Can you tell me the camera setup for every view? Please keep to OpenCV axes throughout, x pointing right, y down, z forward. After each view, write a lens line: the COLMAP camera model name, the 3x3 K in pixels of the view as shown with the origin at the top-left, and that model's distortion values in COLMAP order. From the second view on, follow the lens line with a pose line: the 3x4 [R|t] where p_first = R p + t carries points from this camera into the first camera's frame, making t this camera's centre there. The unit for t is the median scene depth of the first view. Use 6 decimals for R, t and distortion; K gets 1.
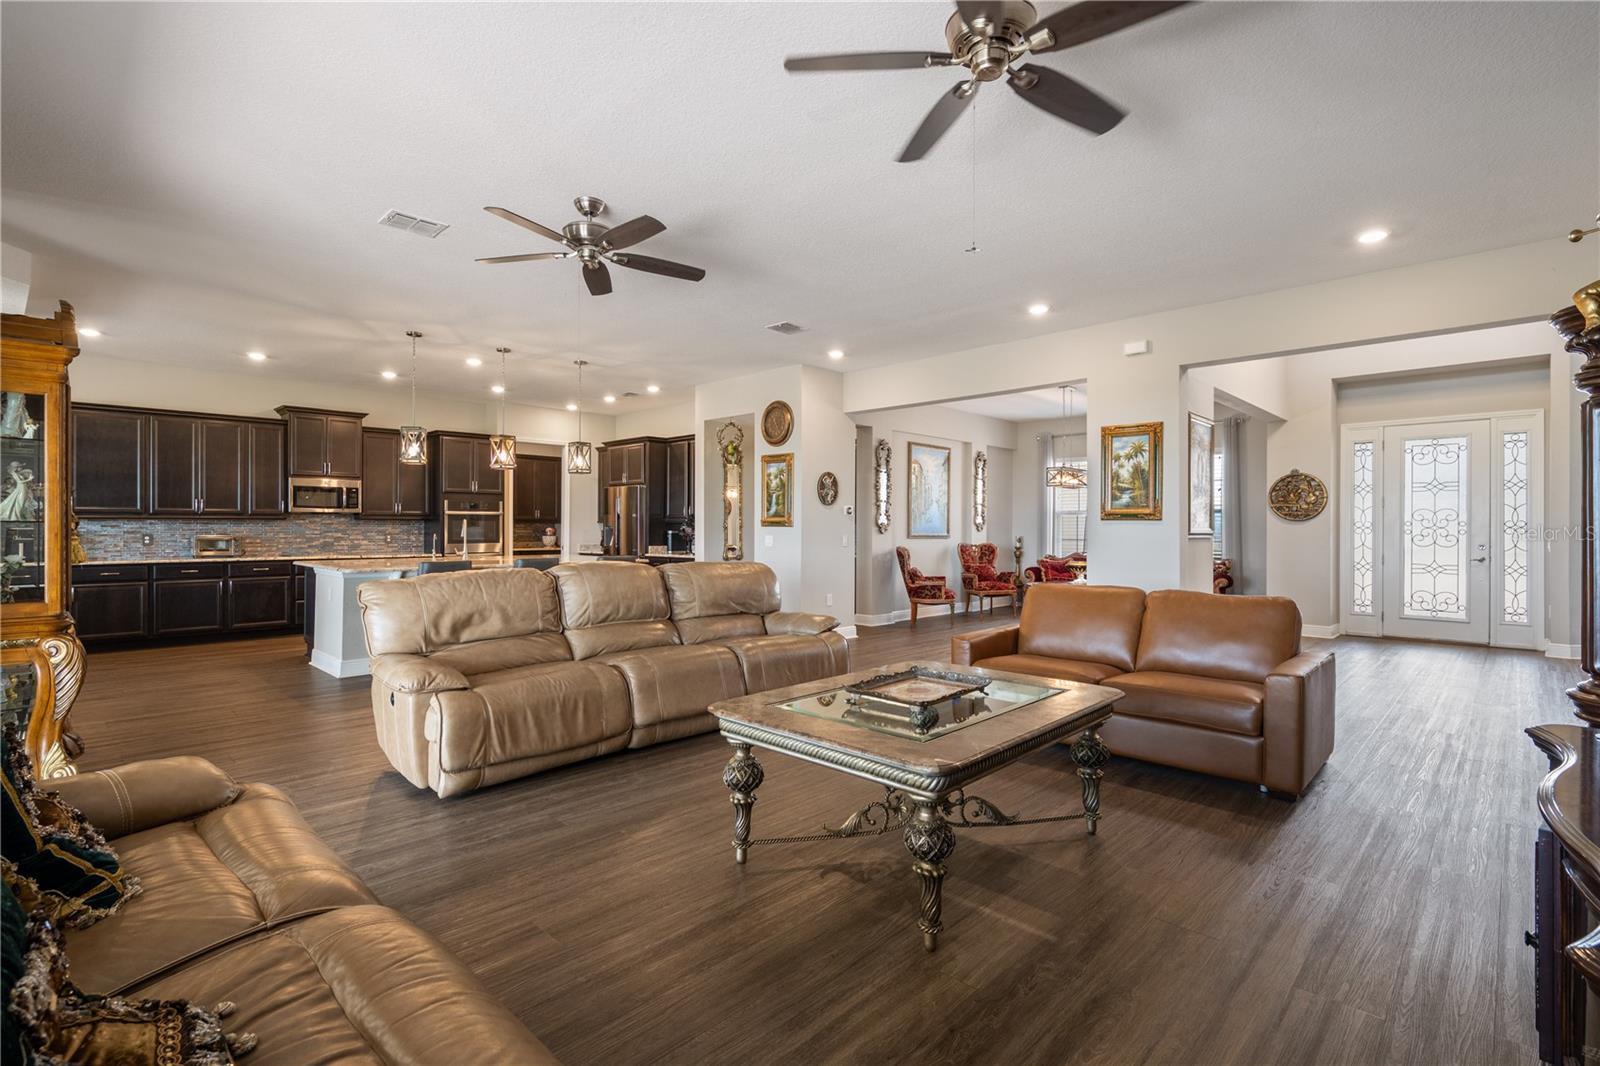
lens RADIAL K [[736.6, 0, 807.6], [0, 736.6, 529.3], [0, 0, 1]] dist [0.006602, -0.000833]
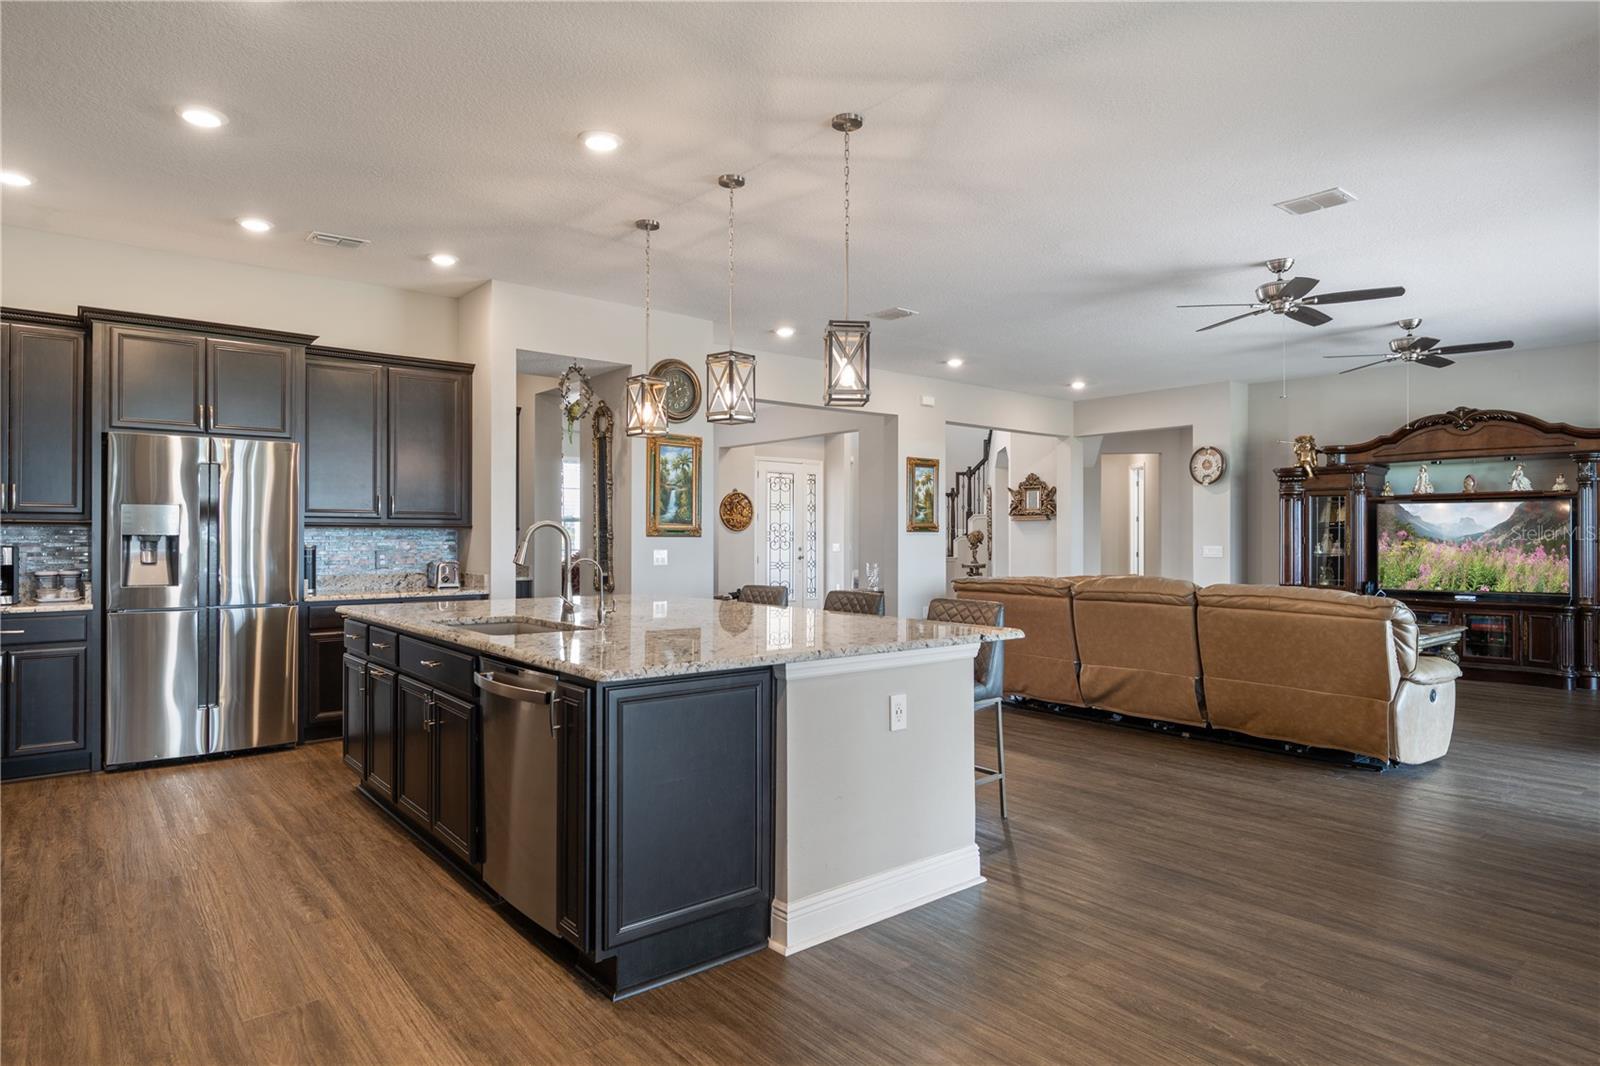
lens RADIAL K [[904.7, 0, 807.7], [0, 904.7, 530.8], [0, 0, 1]] dist [0.000704, 0.001197]
pose [[0.127828, 0.004382, 0.991787, -1.152963], [-0.001167, 0.999990, -0.004268, -0.007185], [-0.991796, -0.000612, 0.127832, 0.981990]]
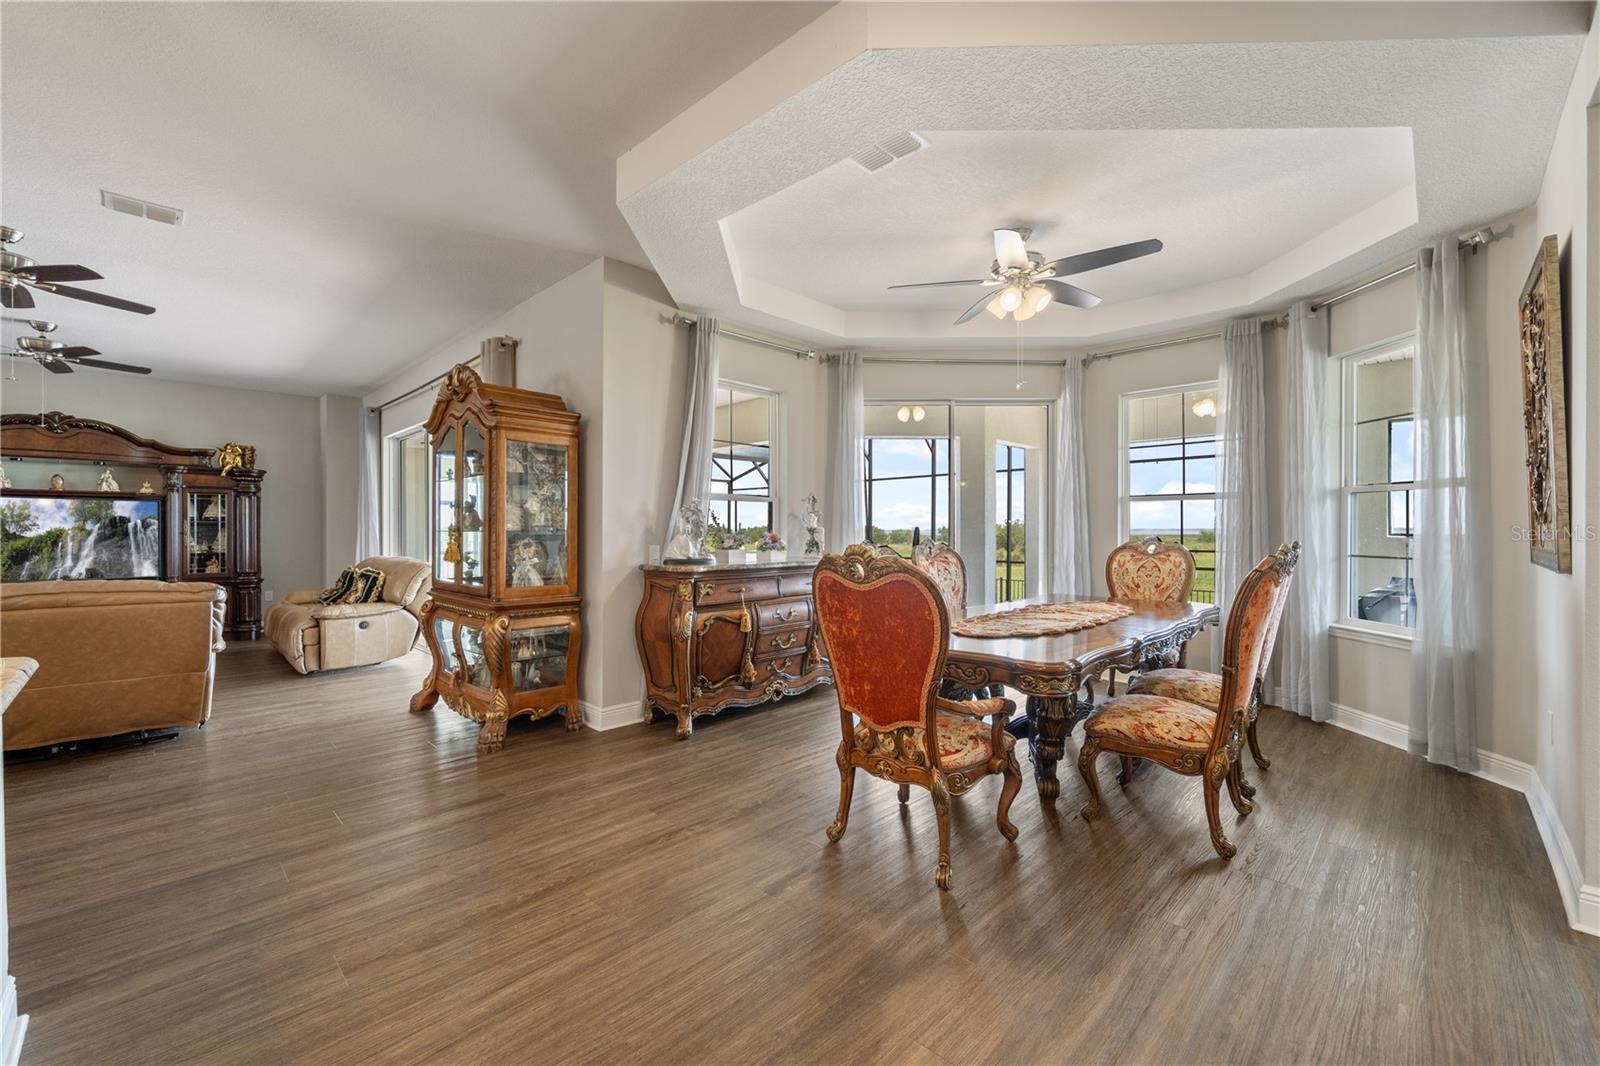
lens RADIAL K [[649.7, 0, 794.9], [0, 649.7, 529.4], [0, 0, 1]] dist [0.000389, -0.001000]
pose [[-0.999429, -0.001360, 0.033759, -0.941896], [-0.001403, 0.999998, -0.001255, -0.006365], [-0.033758, -0.001301, -0.999429, 1.200081]]
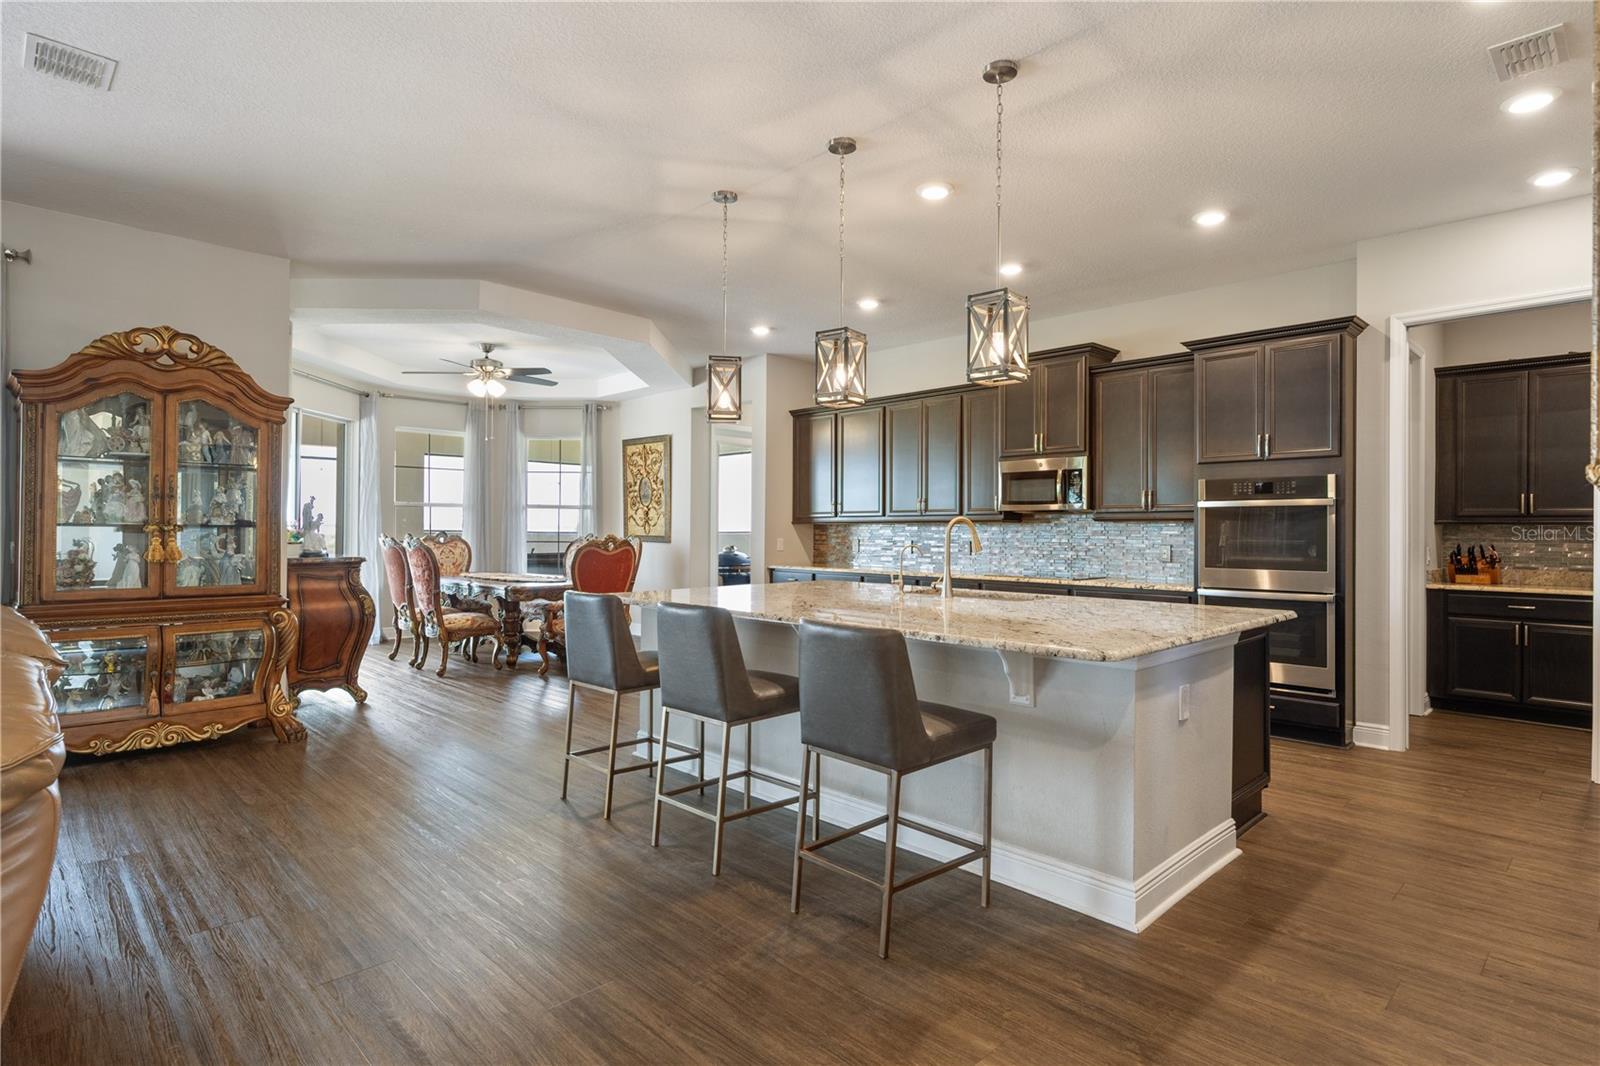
lens RADIAL K [[832.0, 0, 801.7], [0, 832.0, 528.0], [0, 0, 1]] dist [-0.000905, 0.000663]
pose [[-0.051905, -0.005288, -0.998638, 0.108051], [-0.007148, 0.999962, -0.004924, -0.003374], [0.998626, 0.006883, -0.051941, 1.131390]]
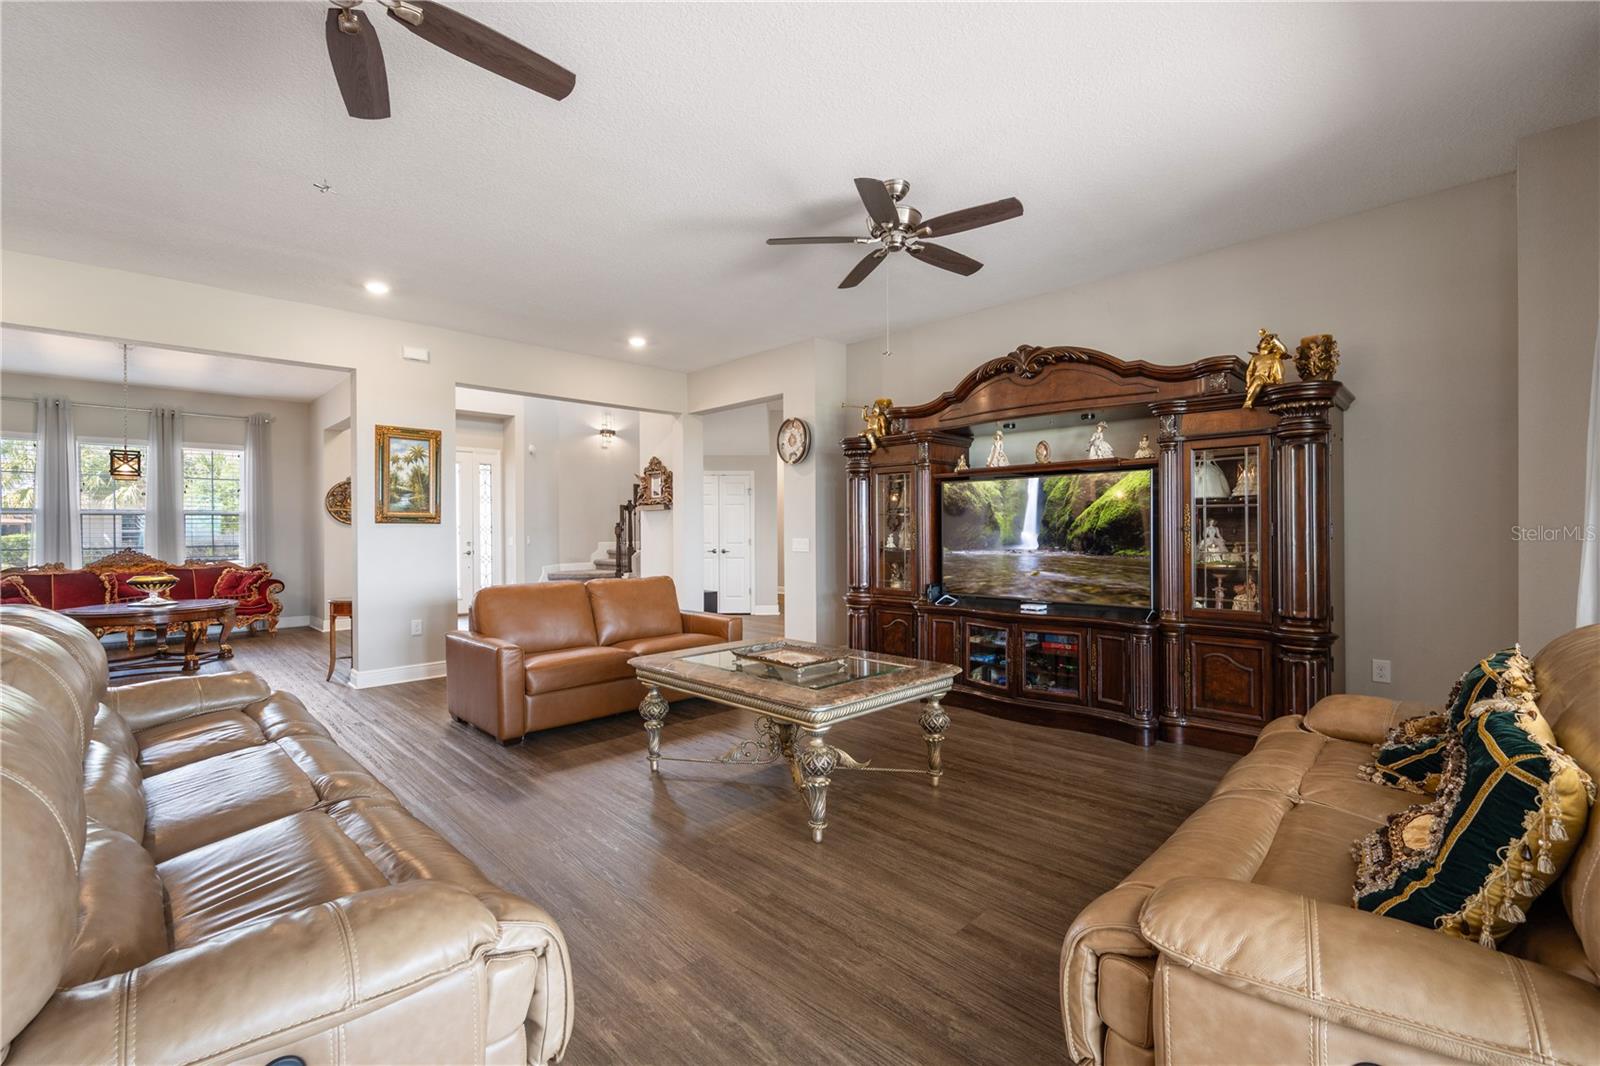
lens RADIAL K [[677.3, 0, 811.1], [0, 677.3, 528.5], [0, 0, 1]] dist [0.001652, 0.001833]
pose [[0.034036, -0.002345, 0.999418, -0.458387], [0.006590, 0.999976, 0.002122, -0.003560], [-0.999399, 0.006514, 0.034050, 0.415371]]
